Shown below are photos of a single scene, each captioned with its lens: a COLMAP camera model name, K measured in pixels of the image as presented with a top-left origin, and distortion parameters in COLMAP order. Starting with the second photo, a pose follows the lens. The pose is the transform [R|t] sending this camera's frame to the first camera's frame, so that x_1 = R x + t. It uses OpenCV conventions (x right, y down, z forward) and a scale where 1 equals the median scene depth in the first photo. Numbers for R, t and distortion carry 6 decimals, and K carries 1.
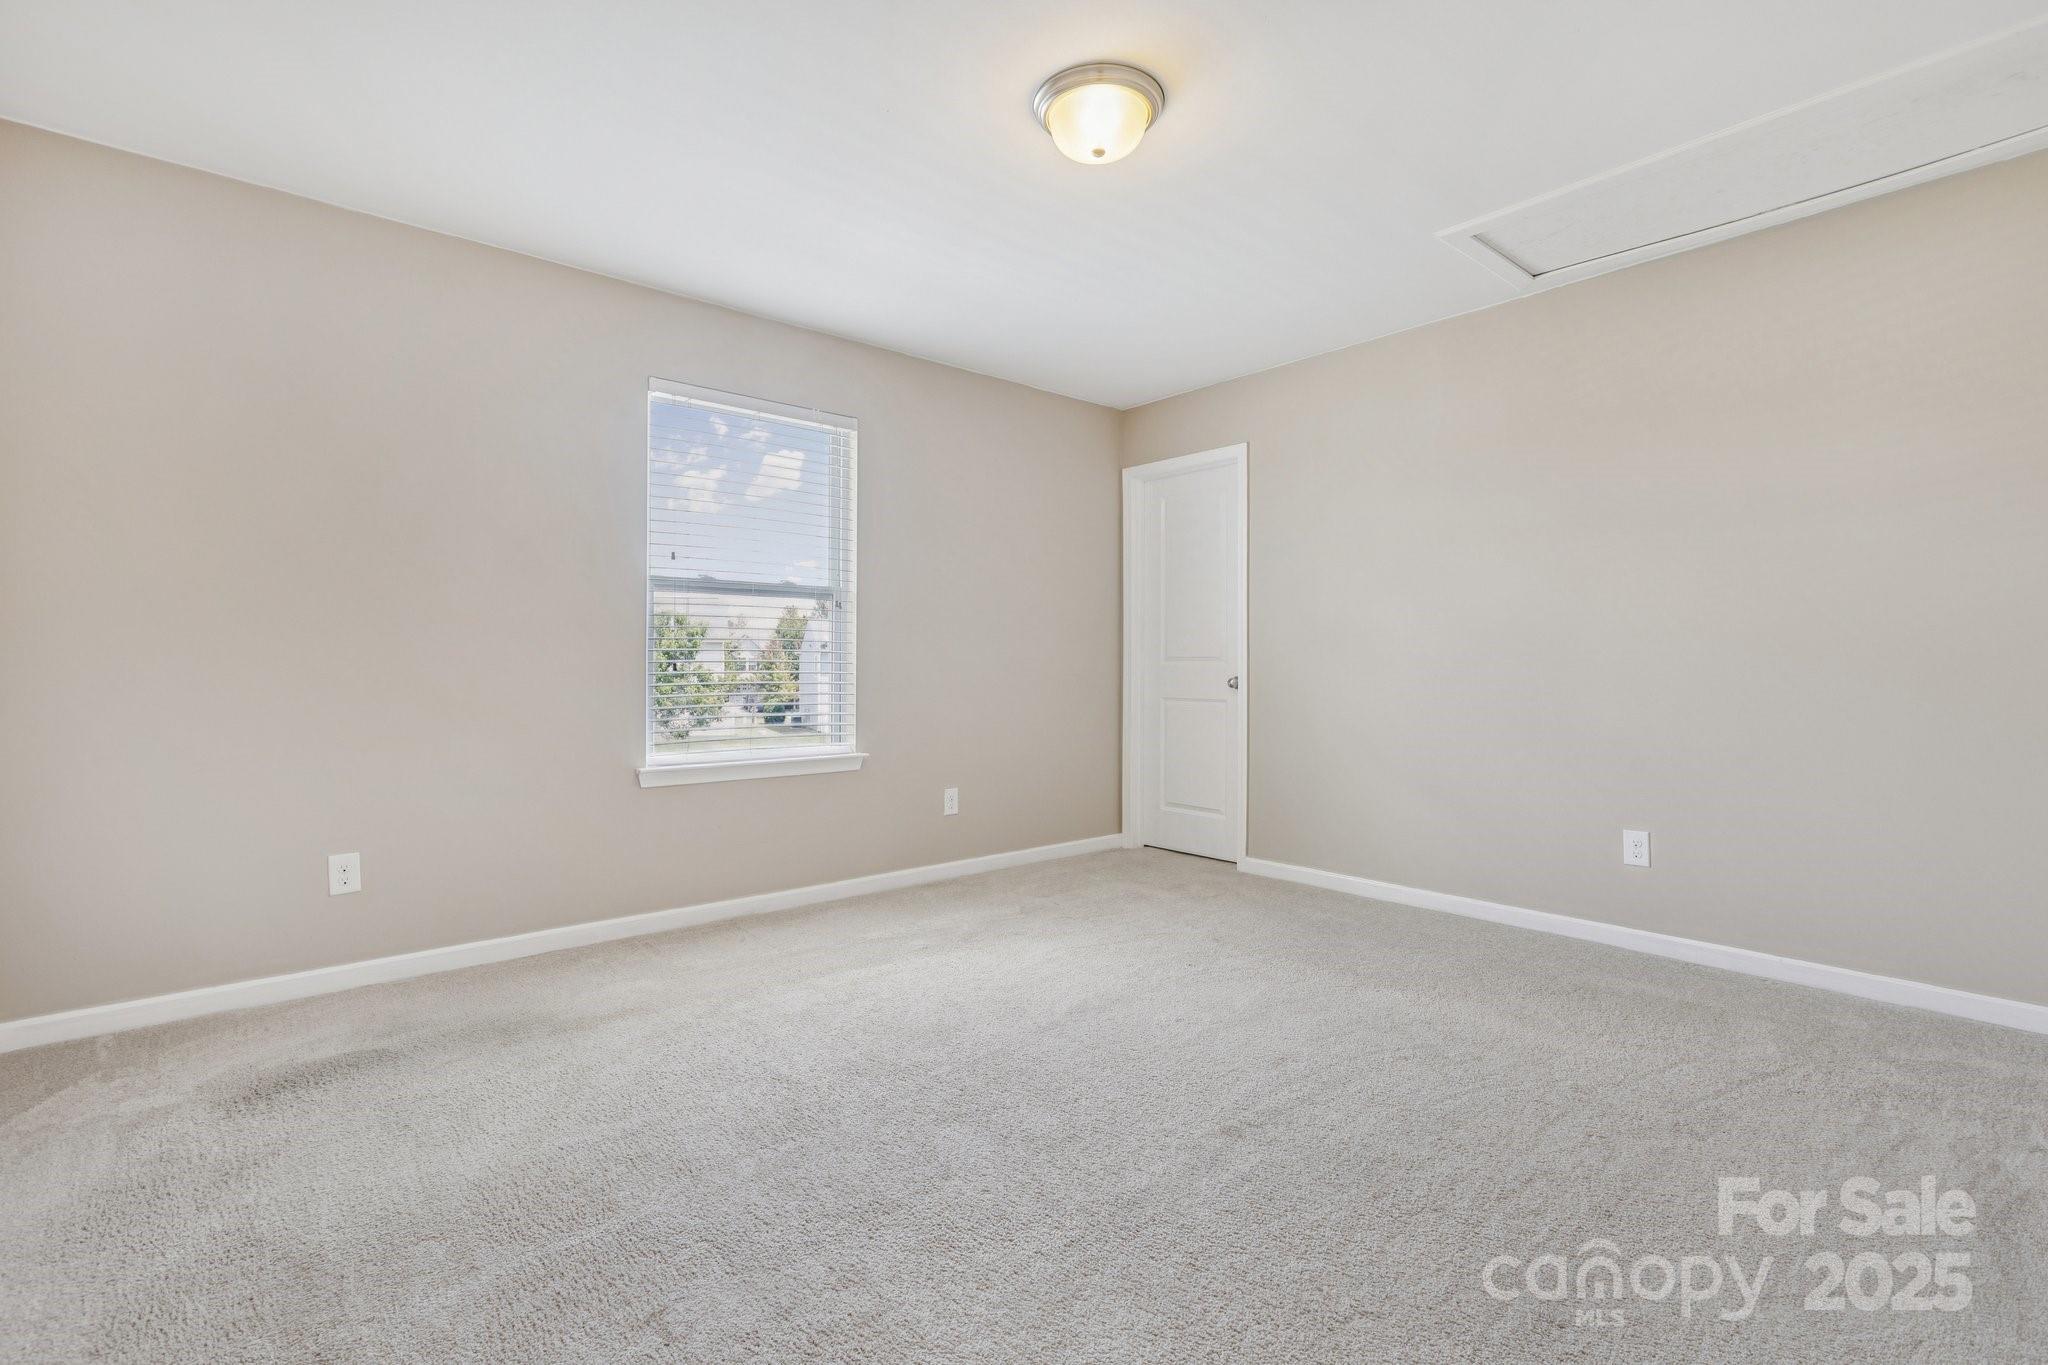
lens RADIAL K [[921.2, 0, 1029.7], [0, 921.2, 686.6], [0, 0, 1]] dist [-0.000362, 0.000314]
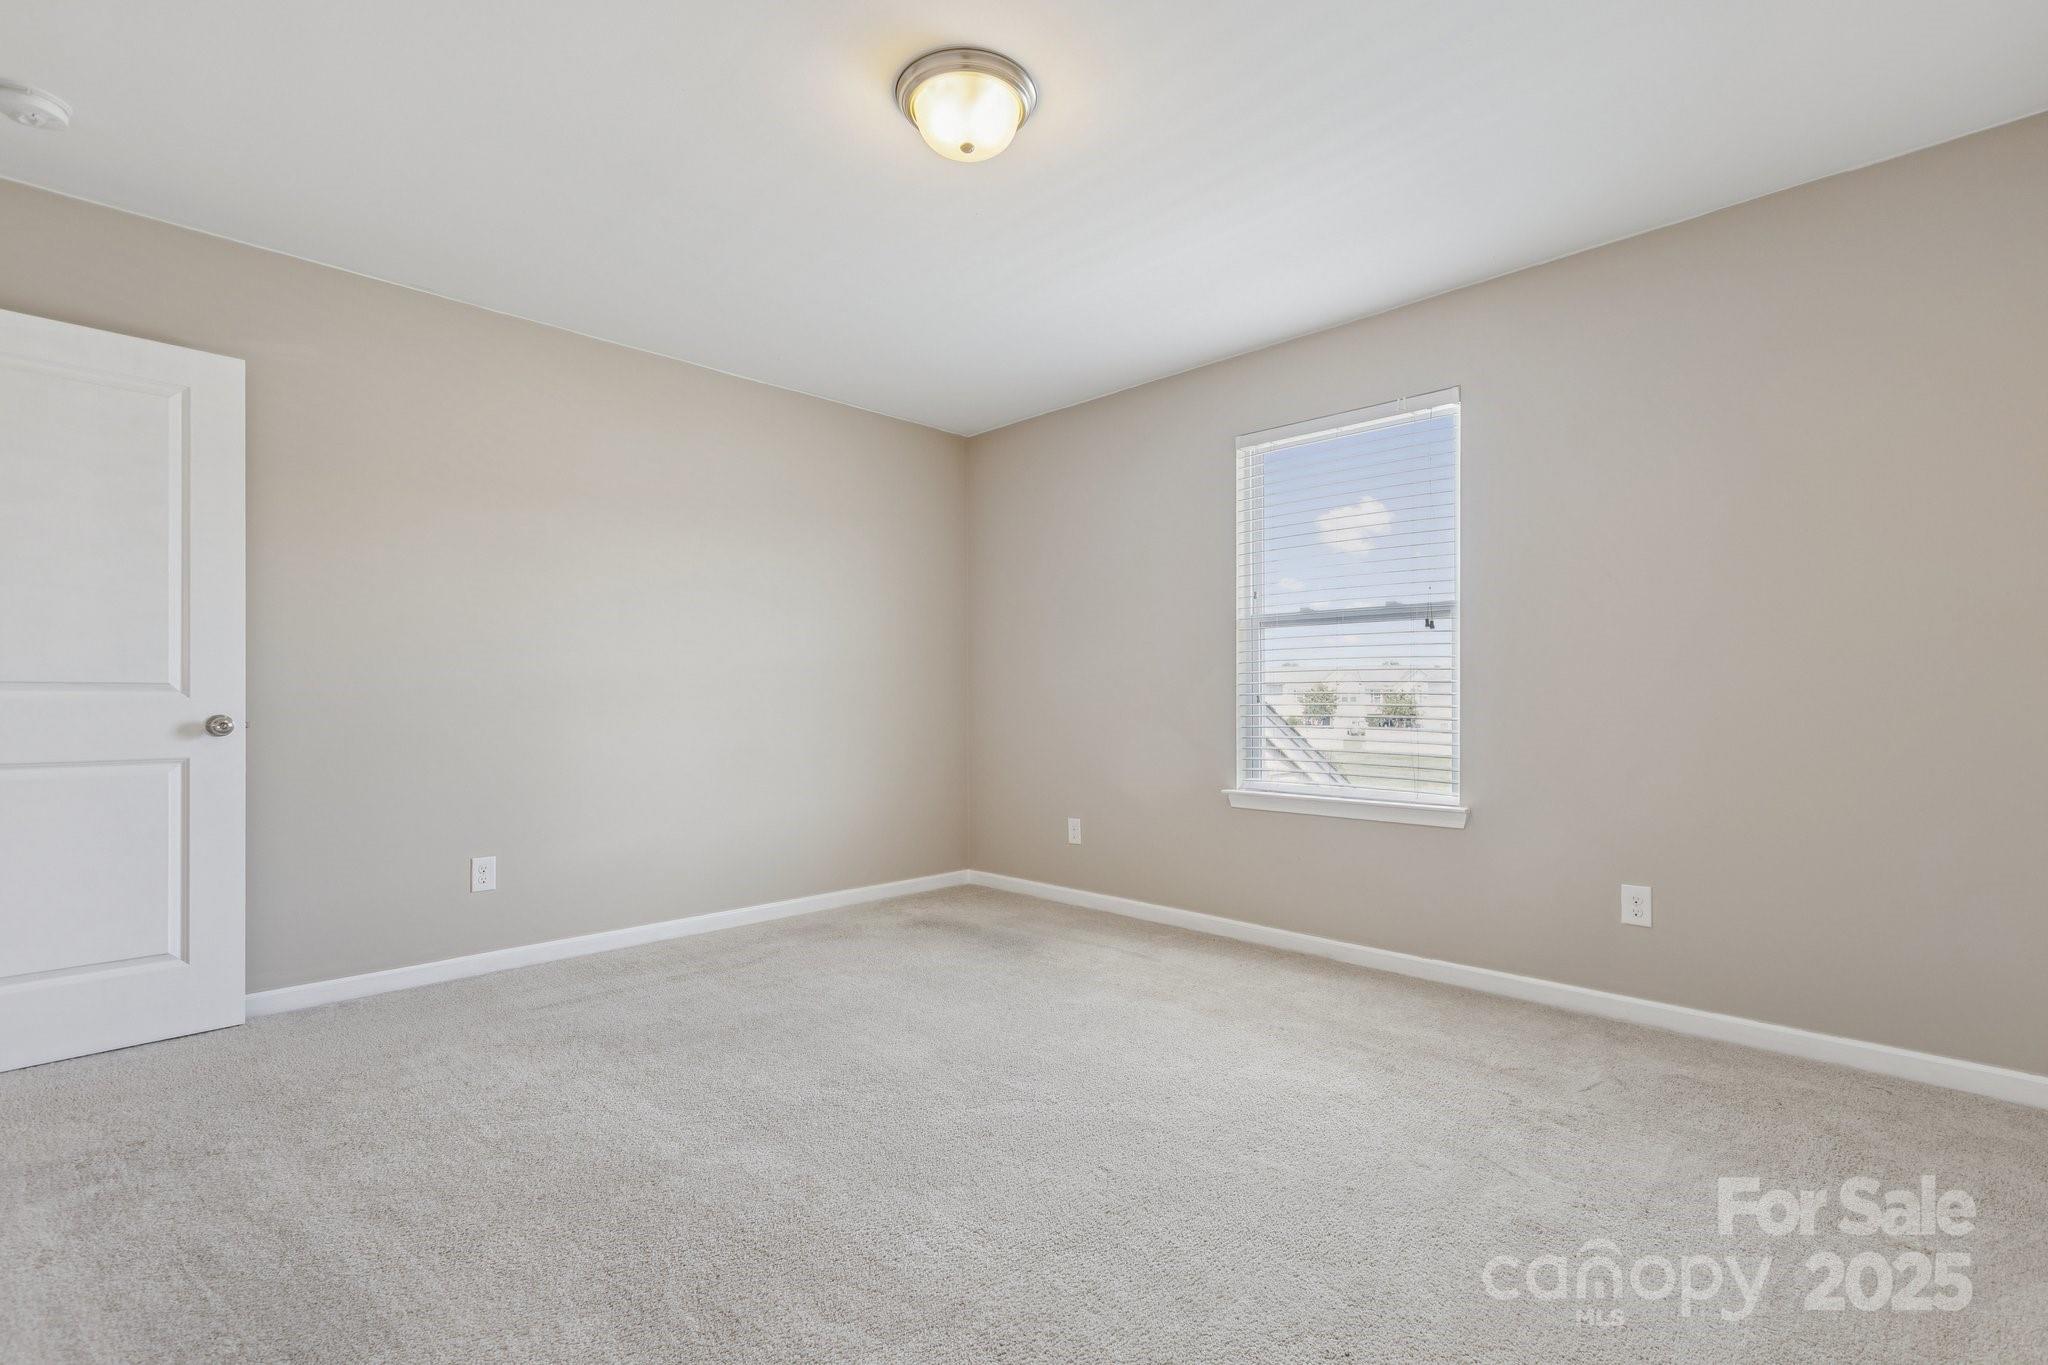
lens RADIAL K [[931.5, 0, 1018.1], [0, 931.5, 708.2], [0, 0, 1]] dist [0.001566, 0.000174]
pose [[0.064906, 0.002757, -0.997888, 0.678685], [-0.022784, 0.999740, 0.001281, -0.005460], [0.997631, 0.022652, 0.064952, 0.655665]]
